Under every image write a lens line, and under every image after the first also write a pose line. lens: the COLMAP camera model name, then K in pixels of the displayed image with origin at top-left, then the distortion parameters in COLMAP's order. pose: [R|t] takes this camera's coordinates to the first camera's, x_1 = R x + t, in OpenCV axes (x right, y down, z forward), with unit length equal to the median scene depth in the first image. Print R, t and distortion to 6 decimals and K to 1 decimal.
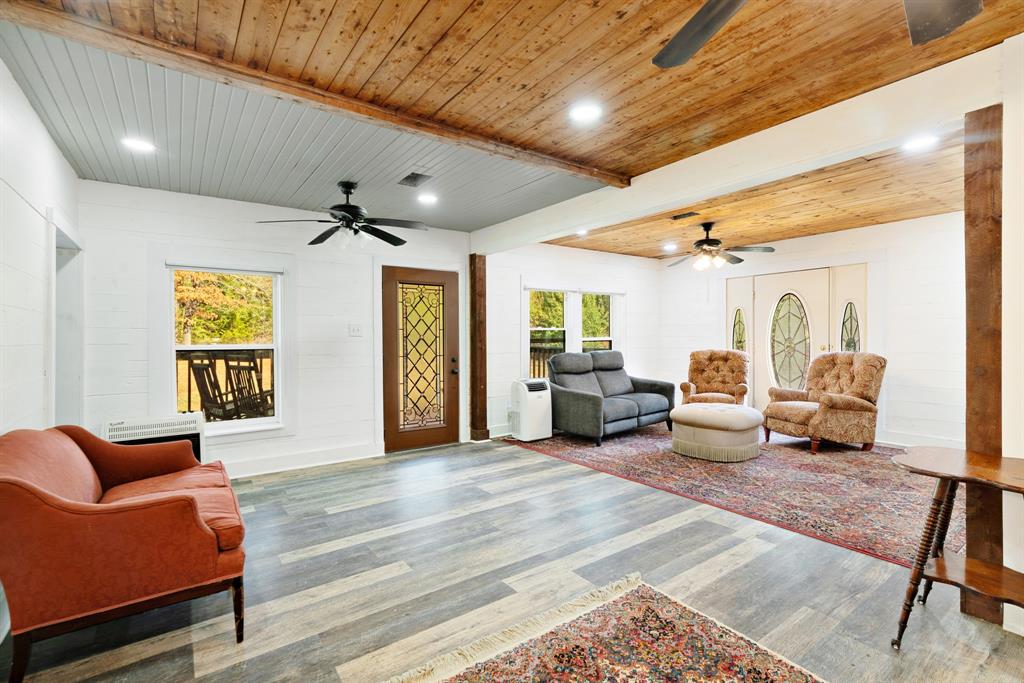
lens RADIAL K [[461.9, 0, 506.0], [0, 461.9, 335.5], [0, 0, 1]] dist [-0.016131, 0.006816]
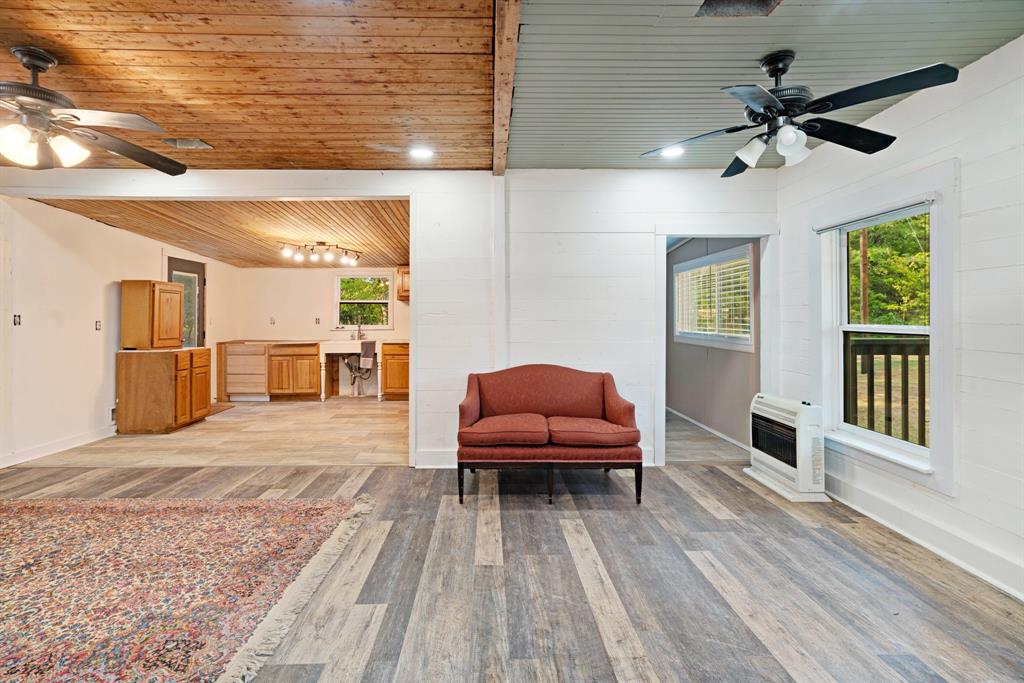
lens RADIAL K [[467.5, 0, 493.5], [0, 467.5, 313.6], [0, 0, 1]] dist [0.017375, 0.000218]
pose [[-0.561056, -0.007277, -0.827746, 0.306978], [0.009204, 0.999845, -0.015029, 0.008035], [0.827727, -0.016050, -0.560902, 0.847565]]
